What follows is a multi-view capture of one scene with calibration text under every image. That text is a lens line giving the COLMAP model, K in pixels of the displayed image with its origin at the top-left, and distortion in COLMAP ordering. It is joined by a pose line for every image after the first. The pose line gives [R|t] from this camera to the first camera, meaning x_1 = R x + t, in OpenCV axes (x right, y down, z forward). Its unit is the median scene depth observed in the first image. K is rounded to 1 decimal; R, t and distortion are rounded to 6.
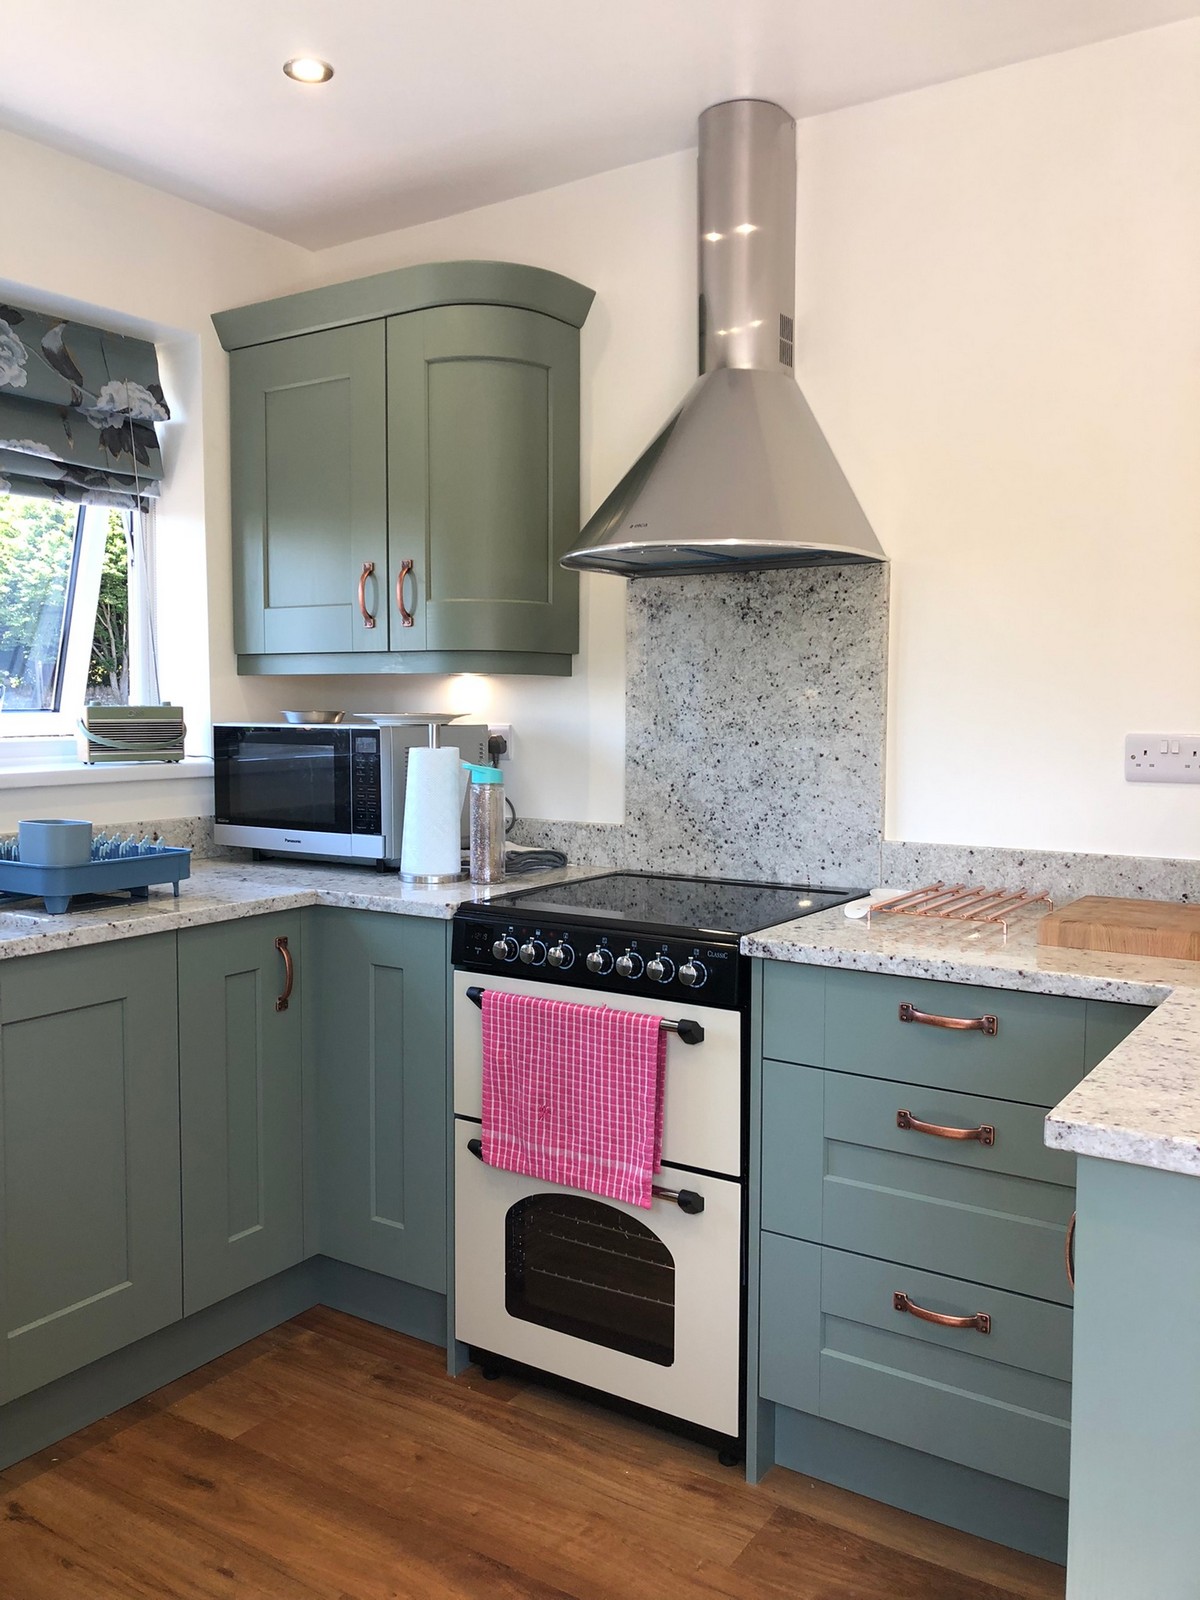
lens RADIAL K [[1272.7, 0, 592.7], [0, 1272.7, 793.4], [0, 0, 1]] dist [0.076008, -0.144007]
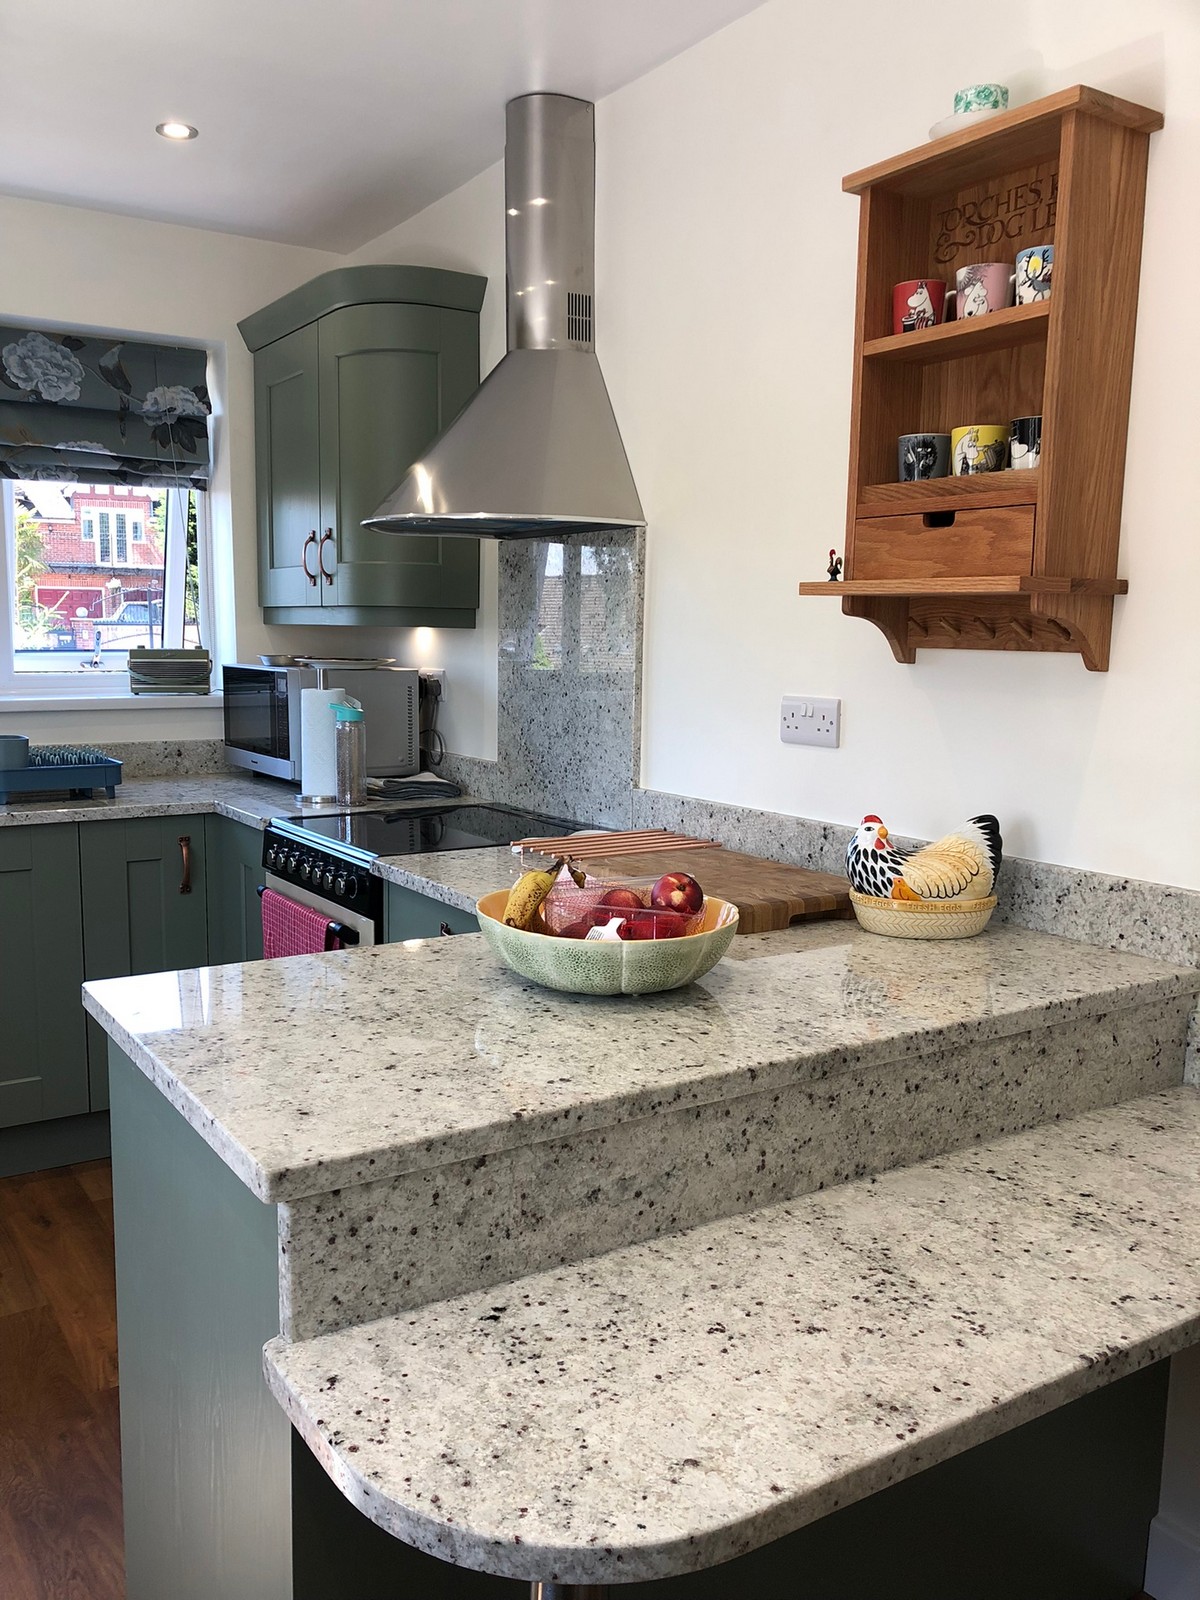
lens RADIAL K [[1303.5, 0, 575.3], [0, 1303.5, 809.6], [0, 0, 1]] dist [0.021837, -0.003751]
pose [[0.914324, 0.063671, -0.399947, 0.594462], [-0.037290, 0.996604, 0.073410, -0.022231], [0.403263, -0.052207, 0.913594, -0.024055]]
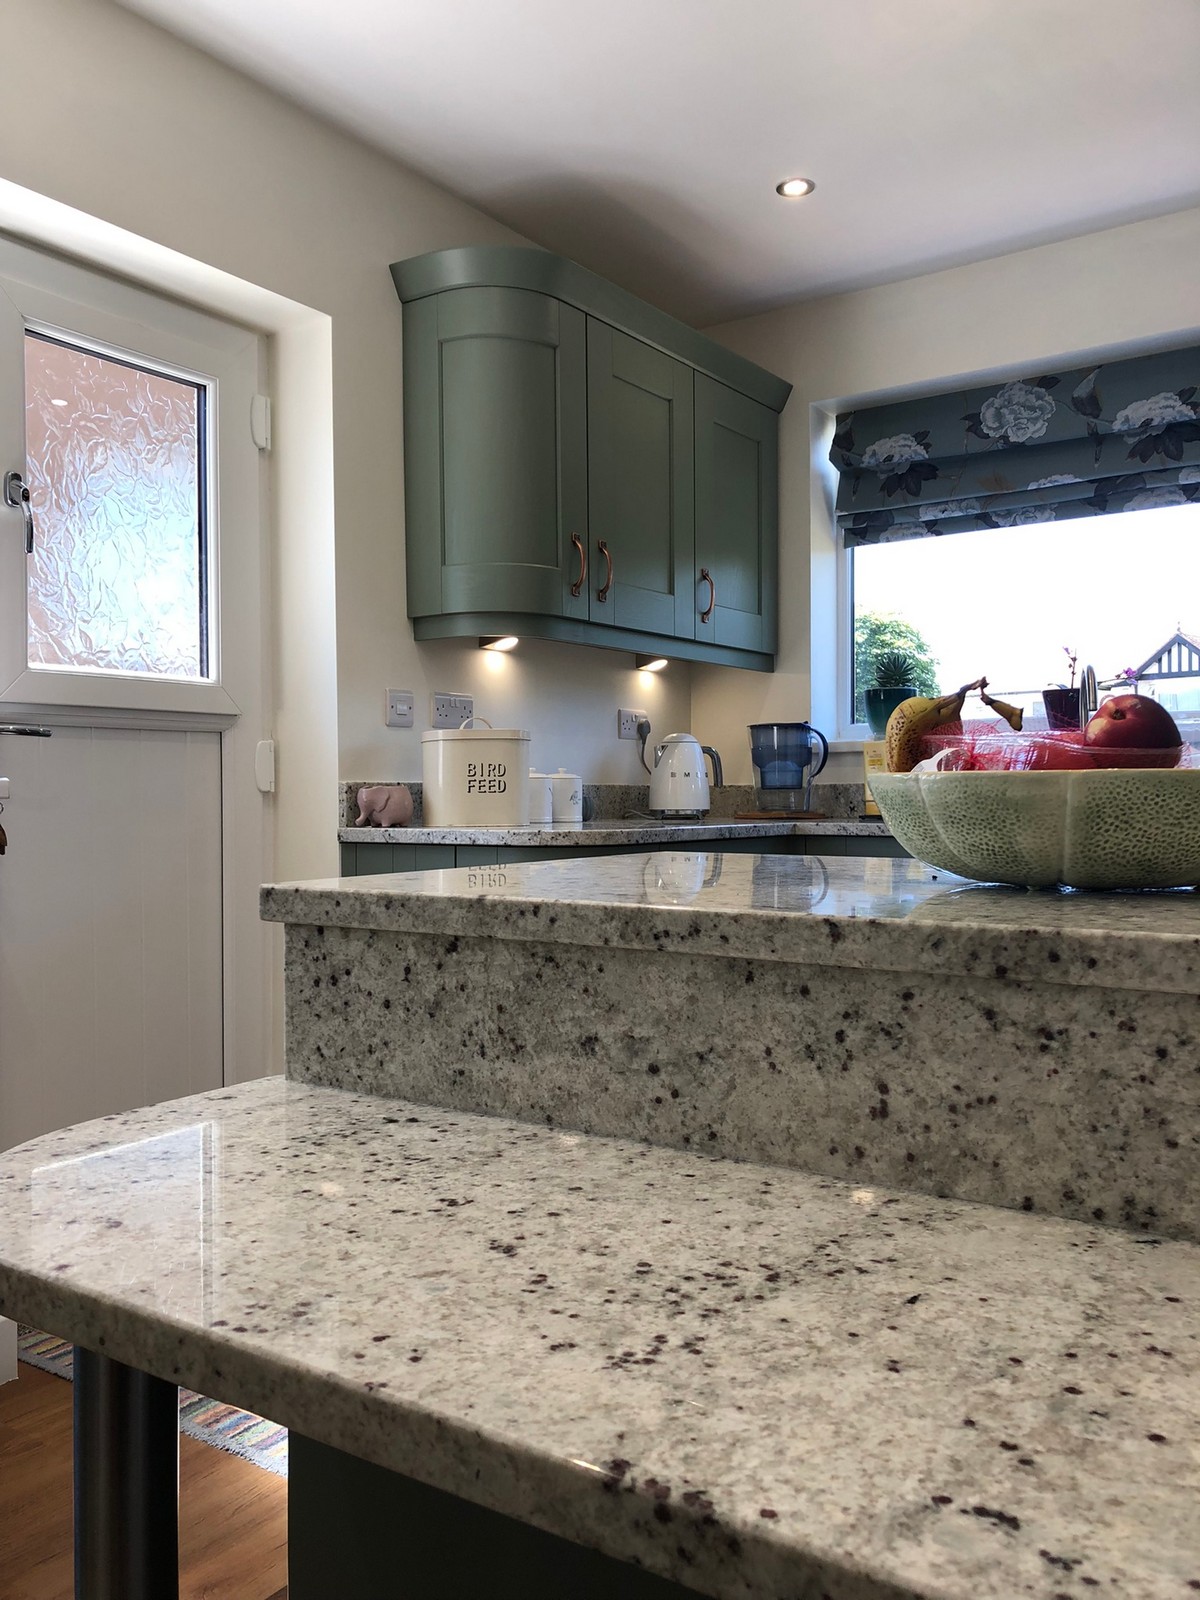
lens RADIAL K [[1300.1, 0, 579.8], [0, 1300.1, 797.8], [0, 0, 1]] dist [0.048476, -0.057550]
pose [[-0.021618, 0.000688, -0.999766, 0.757959], [-0.062008, 0.998074, 0.002028, 0.085155], [0.997842, 0.062037, -0.021533, 0.398510]]
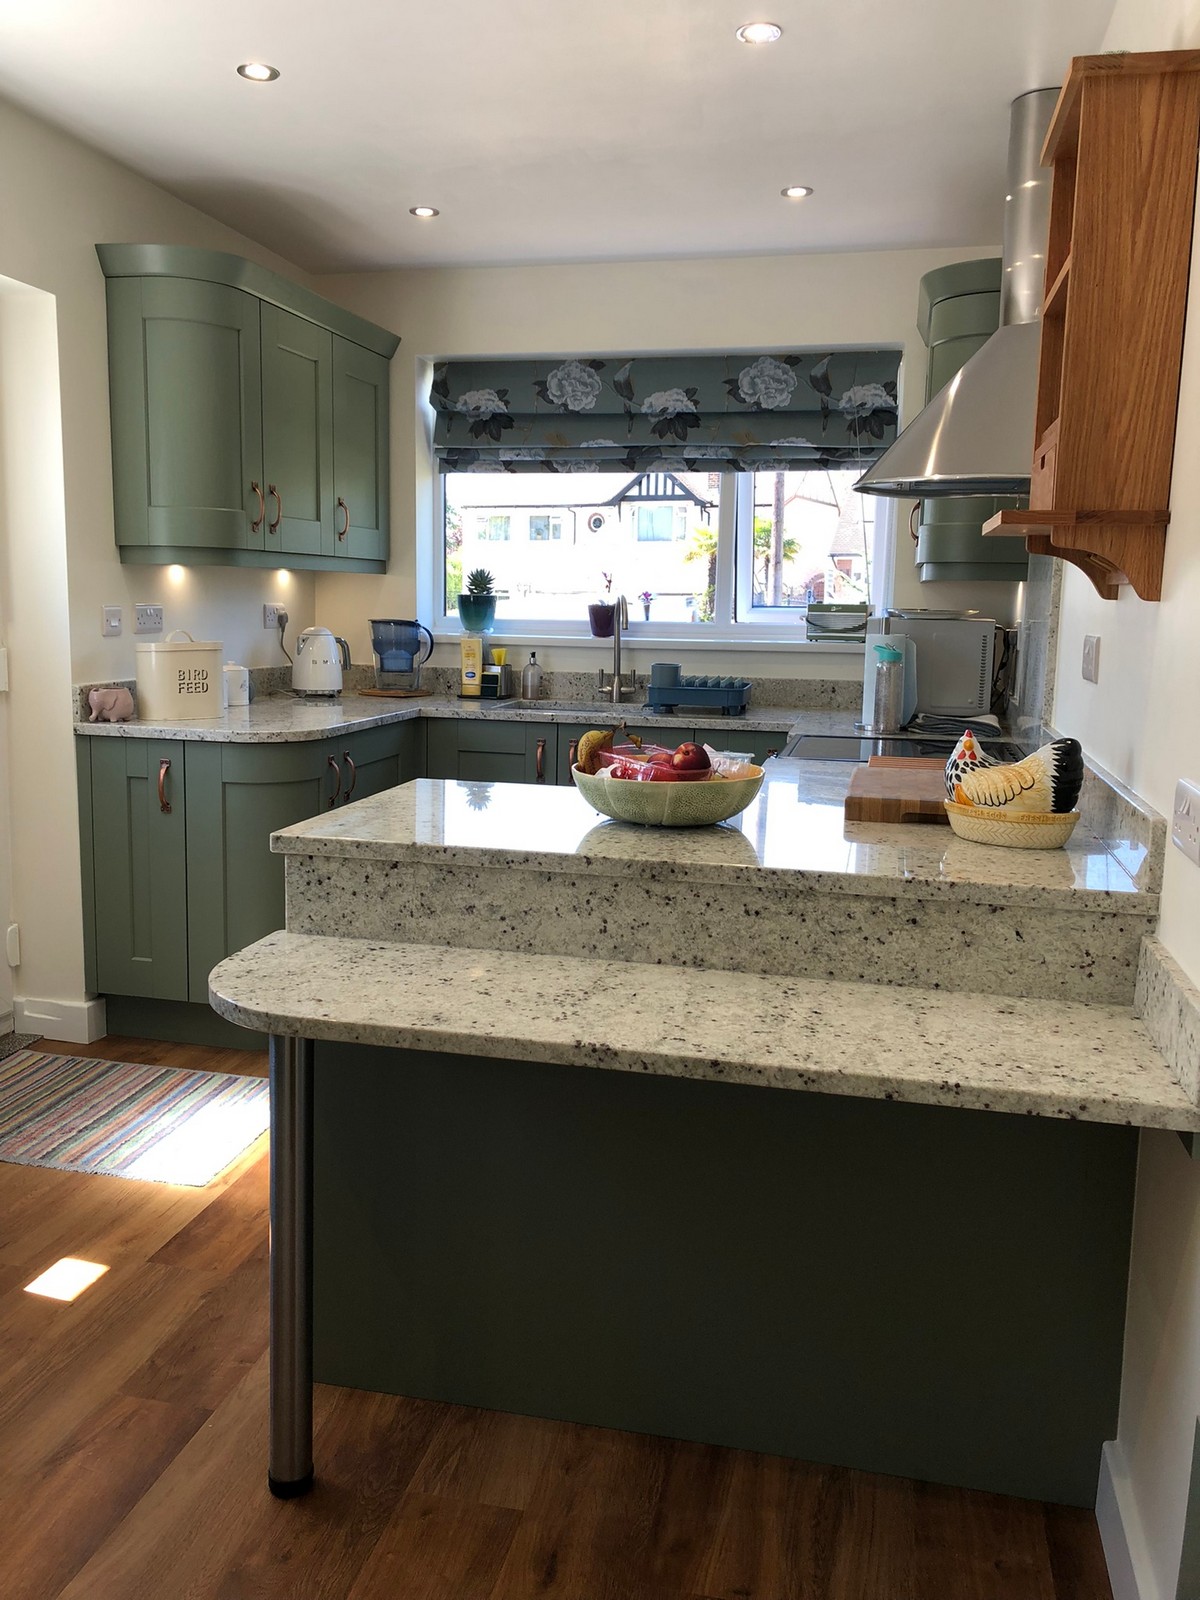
lens RADIAL K [[1292.6, 0, 580.7], [0, 1292.6, 786.3], [0, 0, 1]] dist [0.102666, -0.186007]
pose [[0.347204, 0.141042, -0.927123, 1.121115], [-0.083281, 0.989357, 0.119321, -0.014026], [0.934084, 0.035783, 0.355255, 0.191221]]
